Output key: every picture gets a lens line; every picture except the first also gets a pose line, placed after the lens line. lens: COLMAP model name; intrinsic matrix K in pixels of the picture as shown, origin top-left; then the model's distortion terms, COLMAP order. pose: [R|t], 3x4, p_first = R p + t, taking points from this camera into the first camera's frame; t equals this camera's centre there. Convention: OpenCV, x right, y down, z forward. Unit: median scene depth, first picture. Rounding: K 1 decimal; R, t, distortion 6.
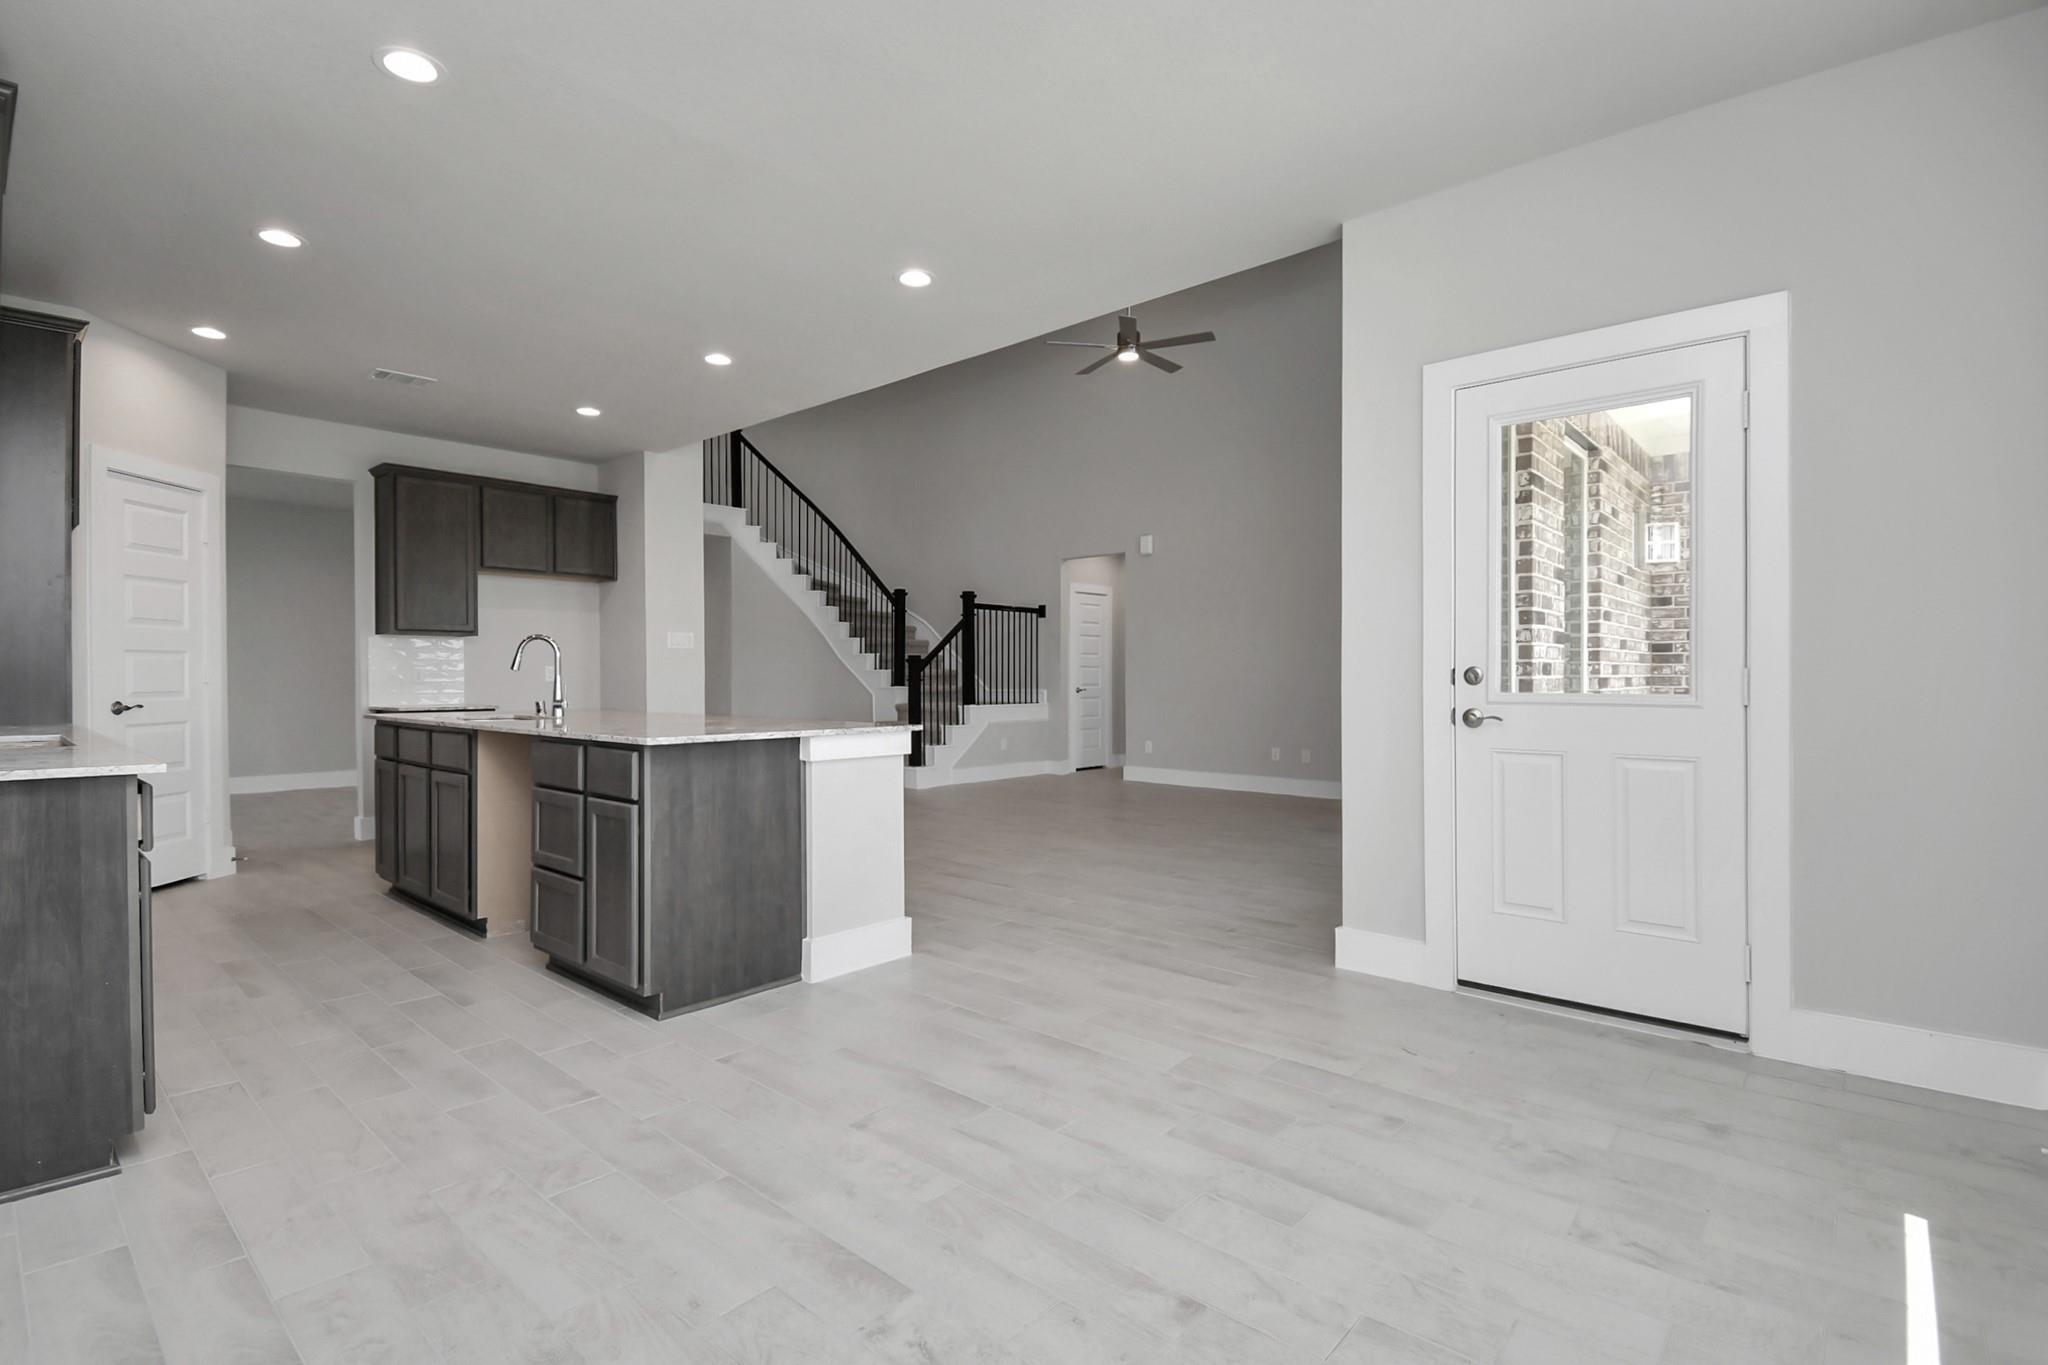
lens RADIAL K [[942.2, 0, 1001.7], [0, 942.2, 676.6], [0, 0, 1]] dist [0.021136, -0.017926]
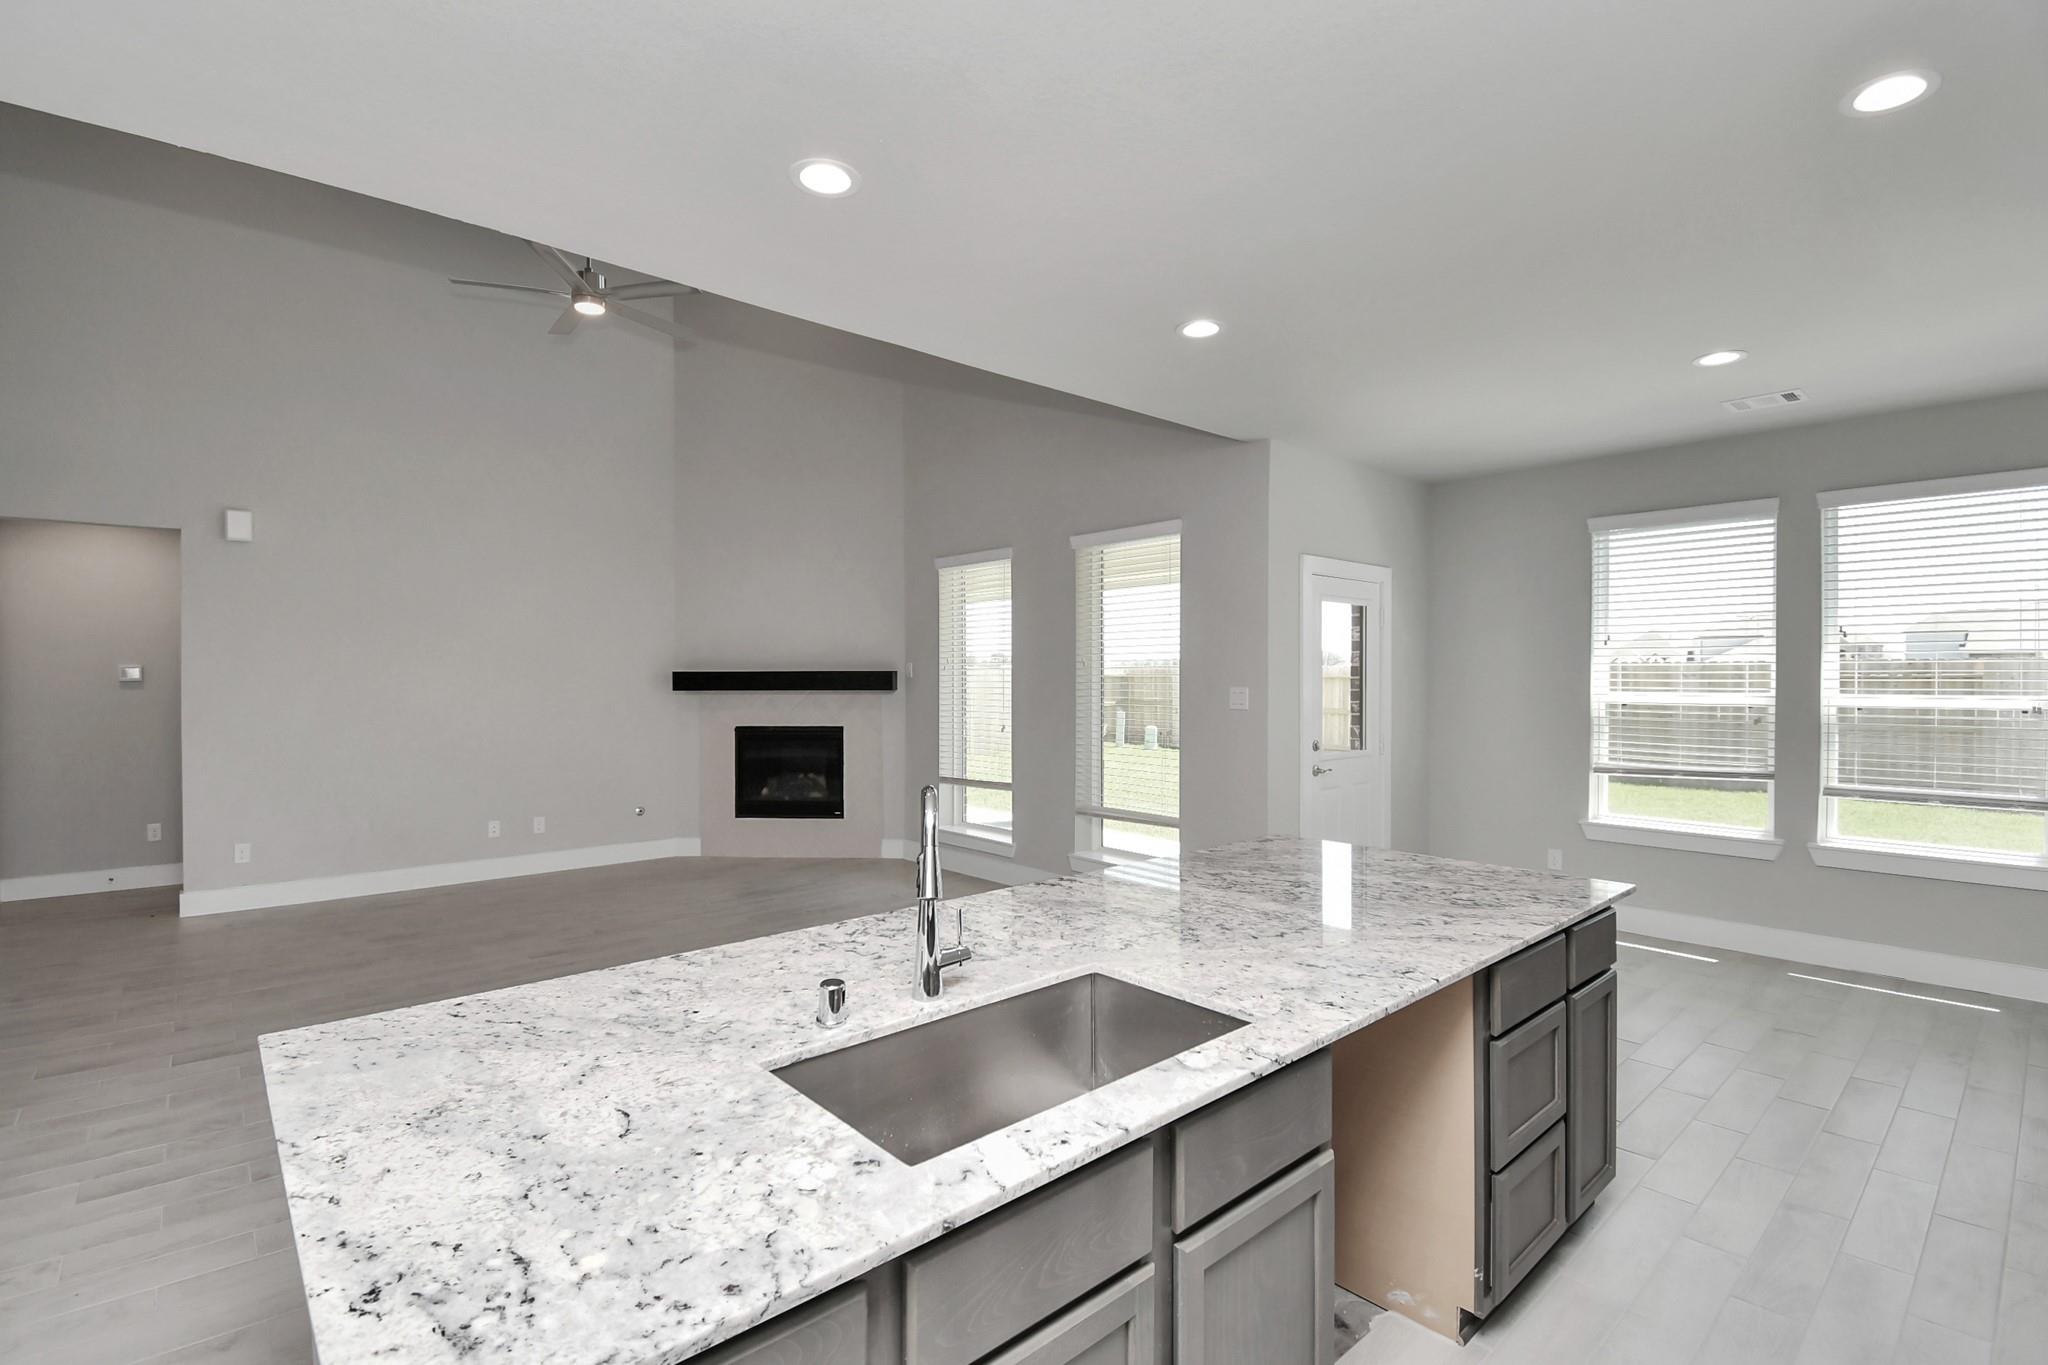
lens RADIAL K [[942.2, 0, 988.0], [0, 942.2, 672.0], [0, 0, 1]] dist [0.021136, -0.017926]
pose [[0.158136, 0.002526, 0.987414, -0.394494], [0.007857, 0.999962, -0.003816, -0.038583], [-0.987386, 0.008362, 0.158110, 0.427534]]
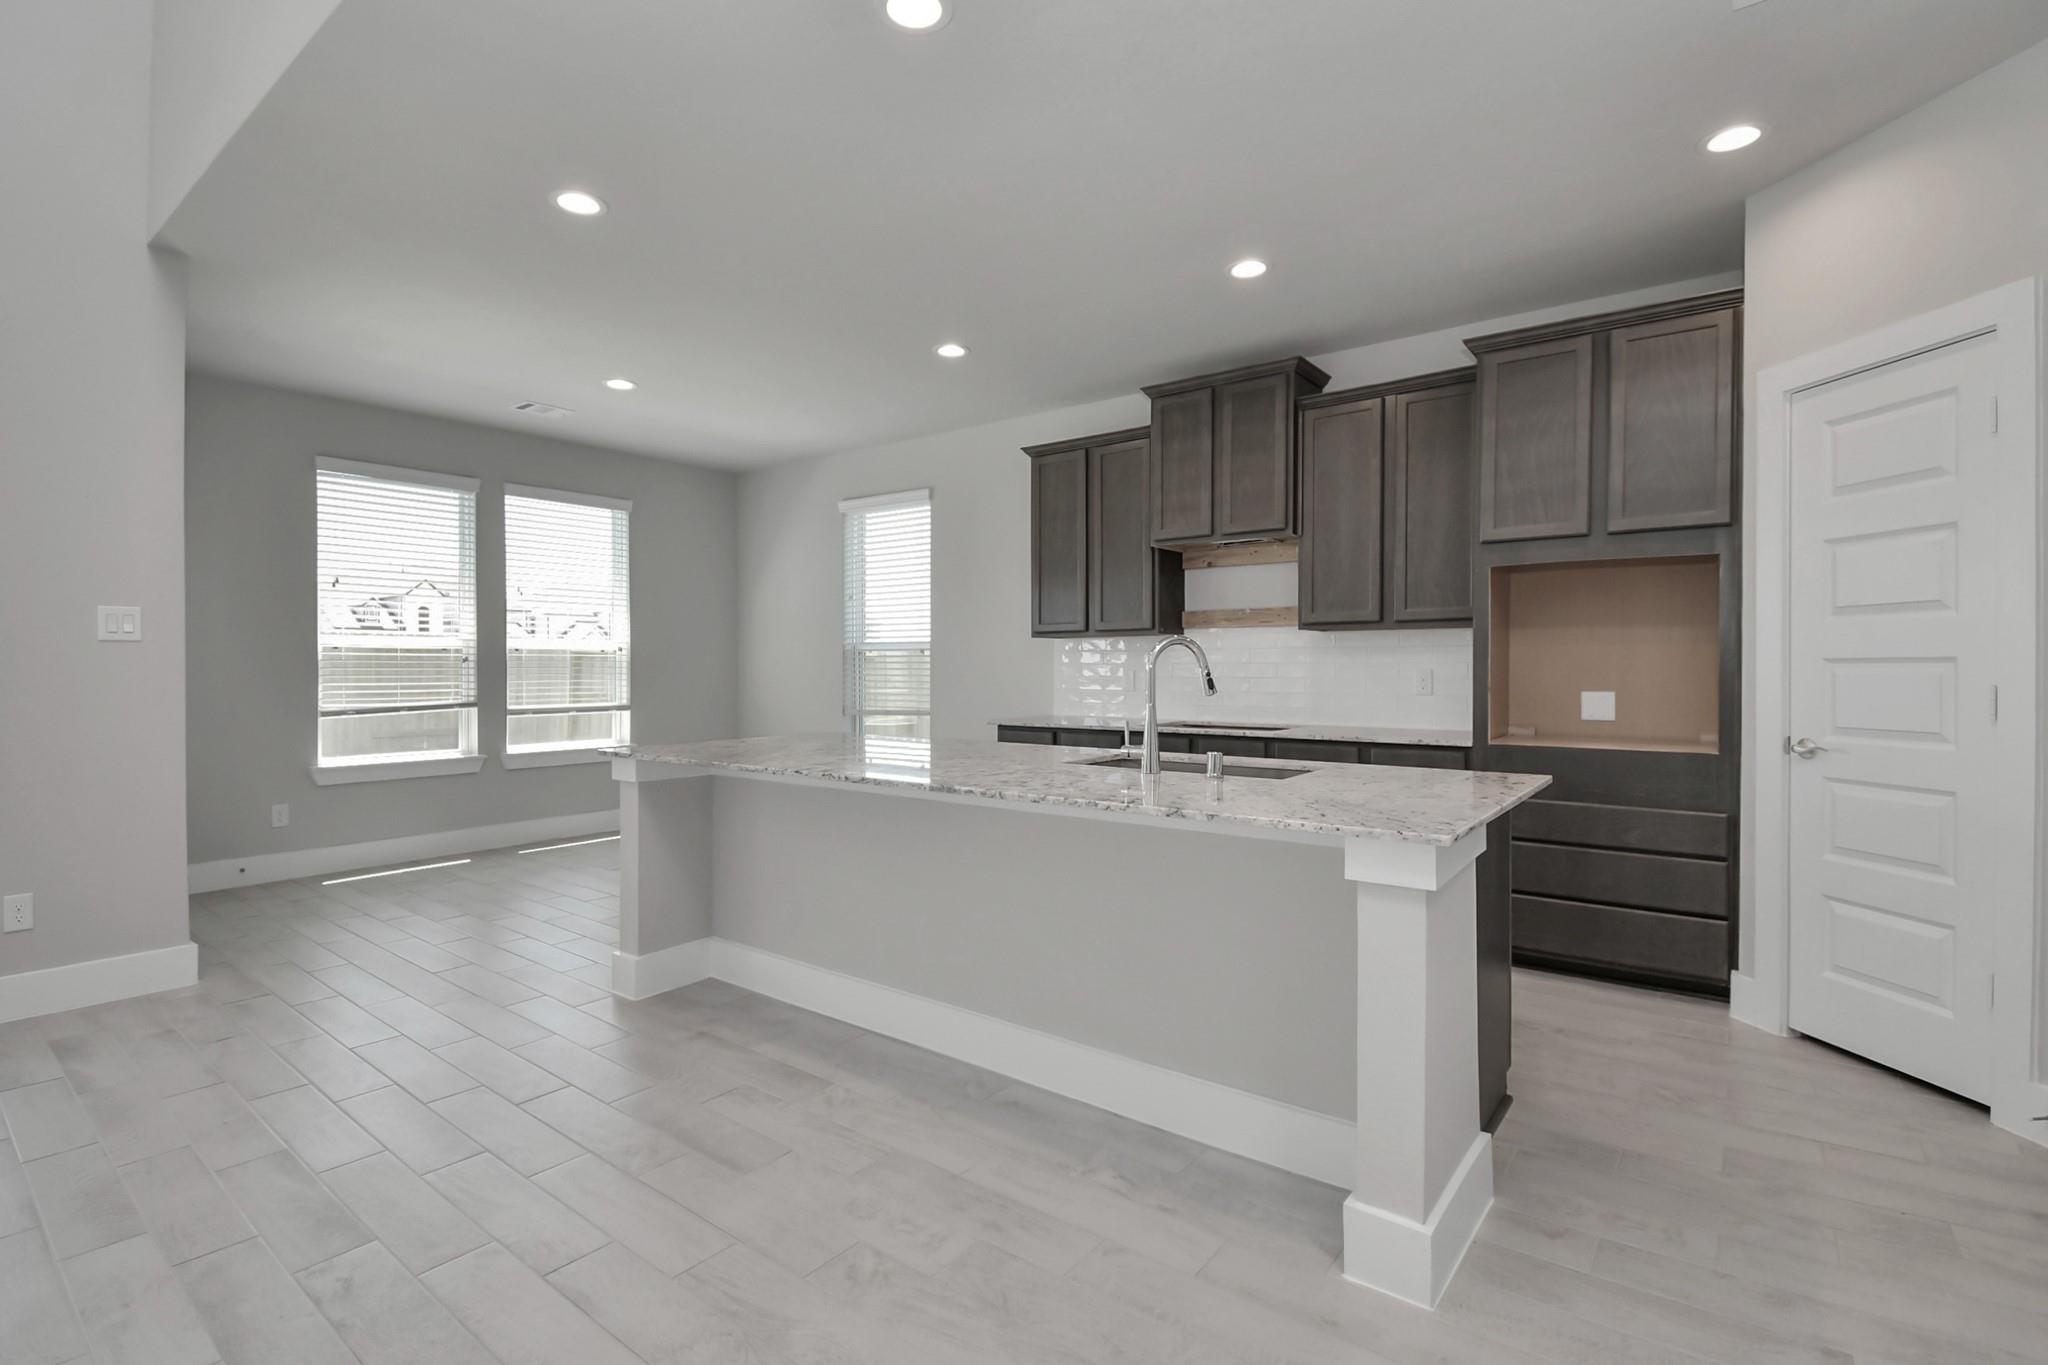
lens RADIAL K [[942.2, 0, 1017.7], [0, 942.2, 689.2], [0, 0, 1]] dist [0.021136, -0.017926]
pose [[-0.999249, -0.003156, -0.038616, -0.156775], [-0.004318, 0.999539, 0.030053, -0.011630], [0.038504, 0.030197, -0.998802, 0.740288]]
